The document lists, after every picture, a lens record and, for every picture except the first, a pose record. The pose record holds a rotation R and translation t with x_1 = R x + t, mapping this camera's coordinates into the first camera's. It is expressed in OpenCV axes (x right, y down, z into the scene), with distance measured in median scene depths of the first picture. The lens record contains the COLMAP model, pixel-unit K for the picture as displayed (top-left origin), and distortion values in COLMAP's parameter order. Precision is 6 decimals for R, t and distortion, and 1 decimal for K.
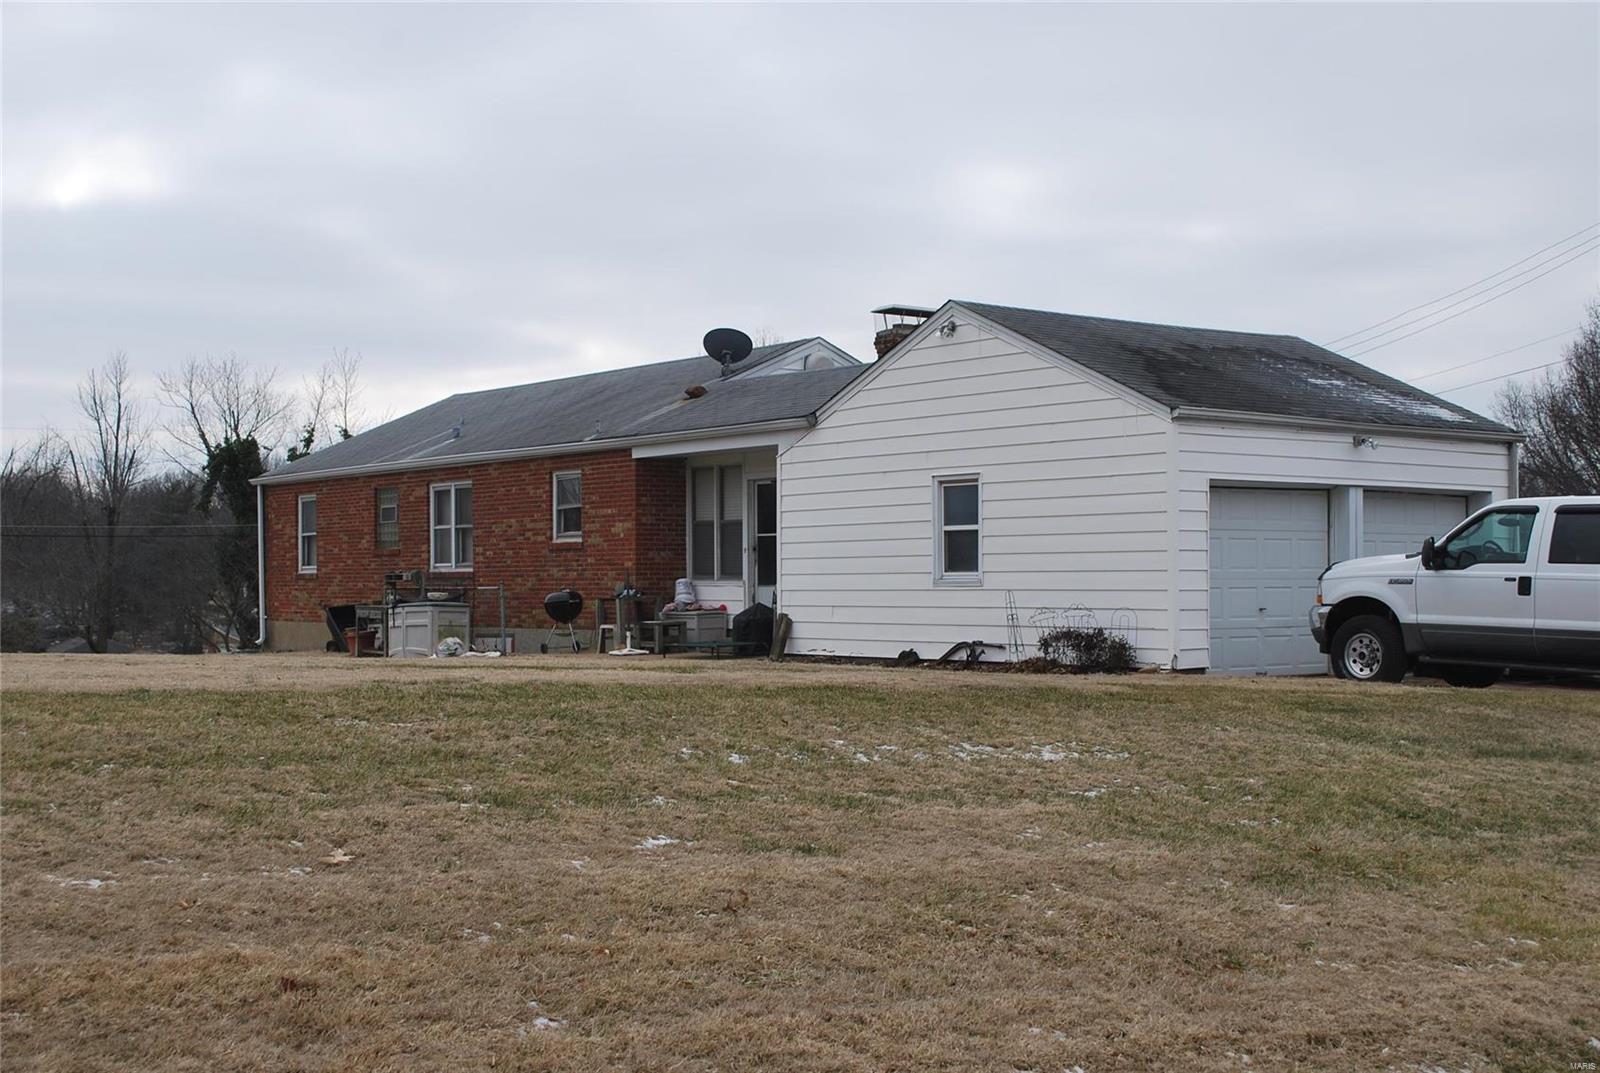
lens RADIAL K [[2087.5, 0, 799.8], [0, 2087.5, 536.7], [0, 0, 1]] dist [-0.078664, 0.000000]
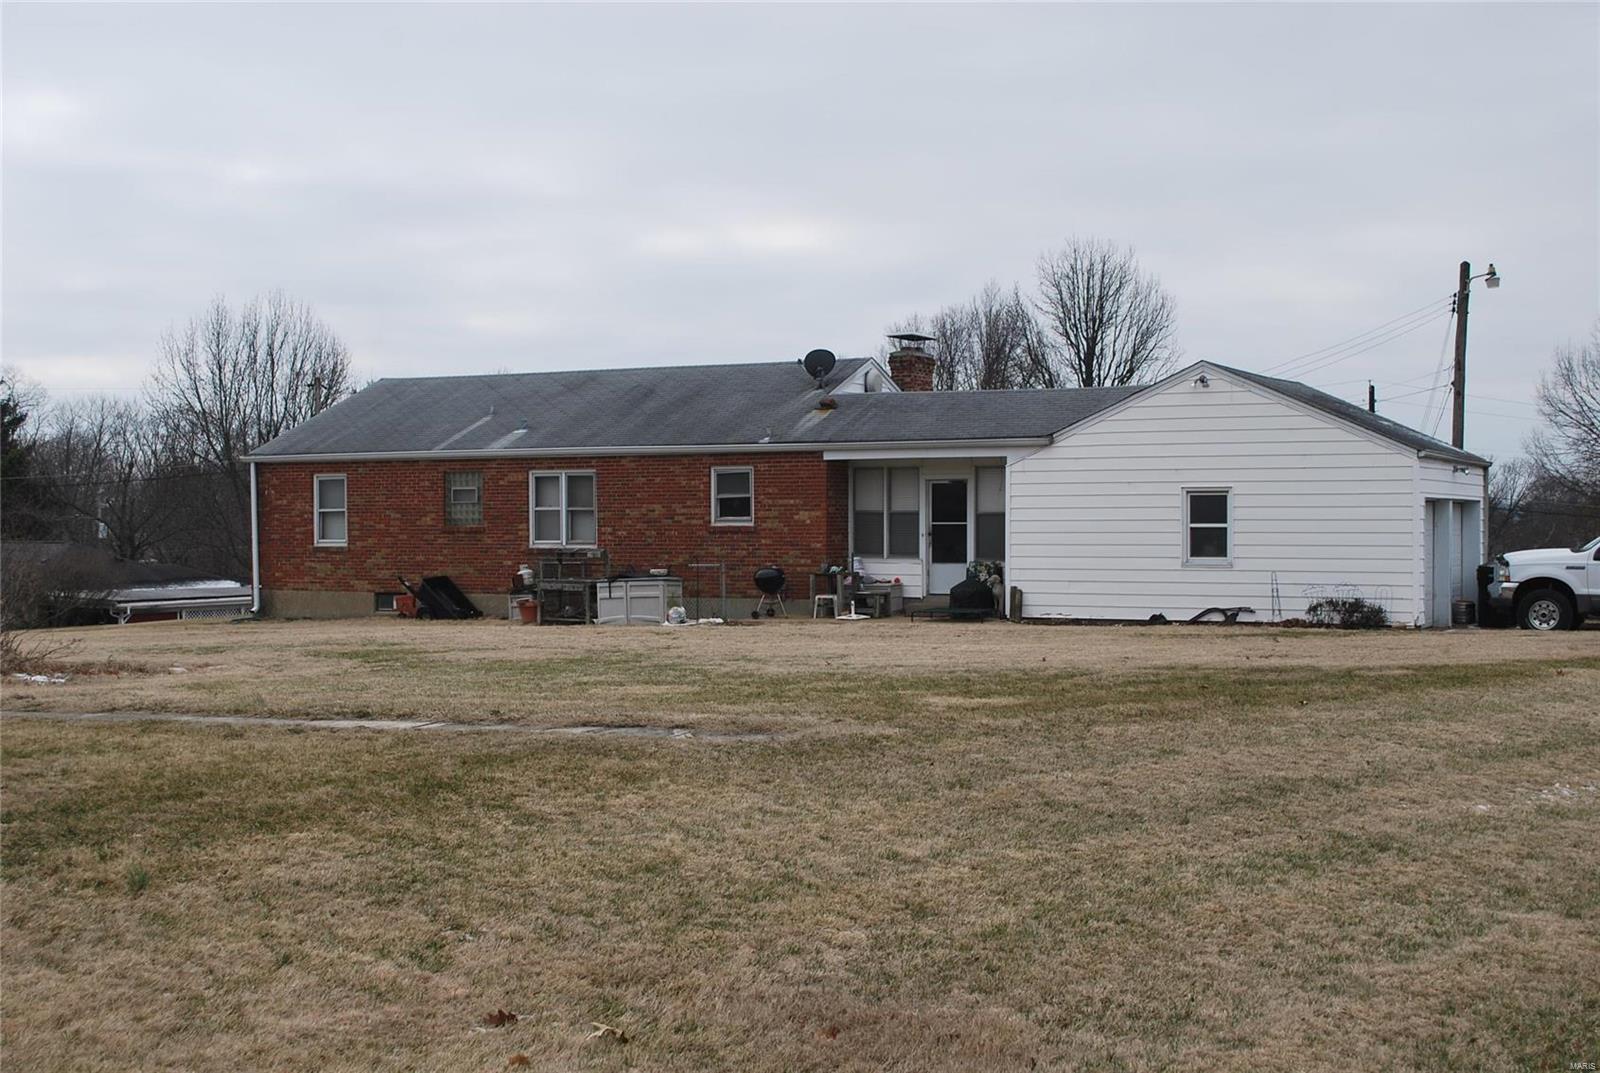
lens RADIAL K [[2087.5, 0, 799.0], [0, 2087.5, 544.2], [0, 0, 1]] dist [-0.078664, 0.000000]
pose [[0.913715, -0.000212, 0.406356, -0.621719], [-0.012278, 0.999529, 0.028128, -0.023246], [-0.406170, -0.030690, 0.913282, -0.130021]]
